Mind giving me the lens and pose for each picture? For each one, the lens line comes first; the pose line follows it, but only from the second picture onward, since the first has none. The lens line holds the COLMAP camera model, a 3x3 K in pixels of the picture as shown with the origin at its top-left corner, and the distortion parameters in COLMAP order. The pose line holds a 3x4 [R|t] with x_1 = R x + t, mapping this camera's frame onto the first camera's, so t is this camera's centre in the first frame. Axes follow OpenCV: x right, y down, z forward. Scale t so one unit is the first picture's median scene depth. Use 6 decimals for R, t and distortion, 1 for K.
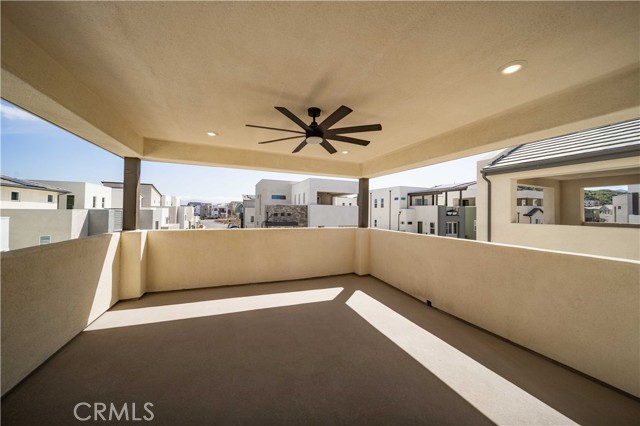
lens RADIAL K [[223.6, 0, 322.3], [0, 223.6, 208.0], [0, 0, 1]] dist [-0.000285, -0.000047]
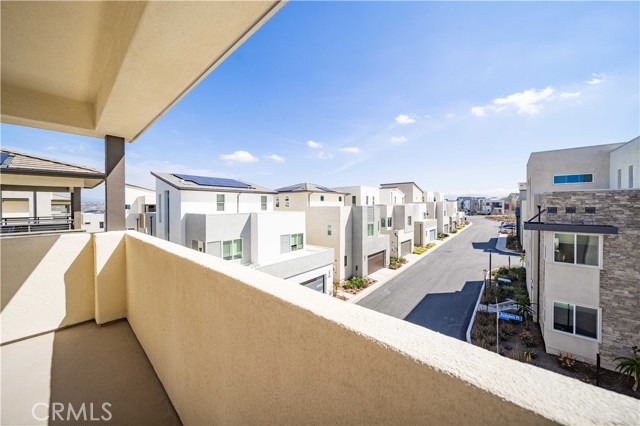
lens RADIAL K [[223.6, 0, 322.3], [0, 223.6, 208.0], [0, 0, 1]] dist [-0.000285, -0.000047]
pose [[0.447595, -0.007499, -0.894205, 0.023402], [0.026508, 0.999637, 0.004885, 0.005087], [0.893843, -0.025890, 0.447631, 0.193286]]
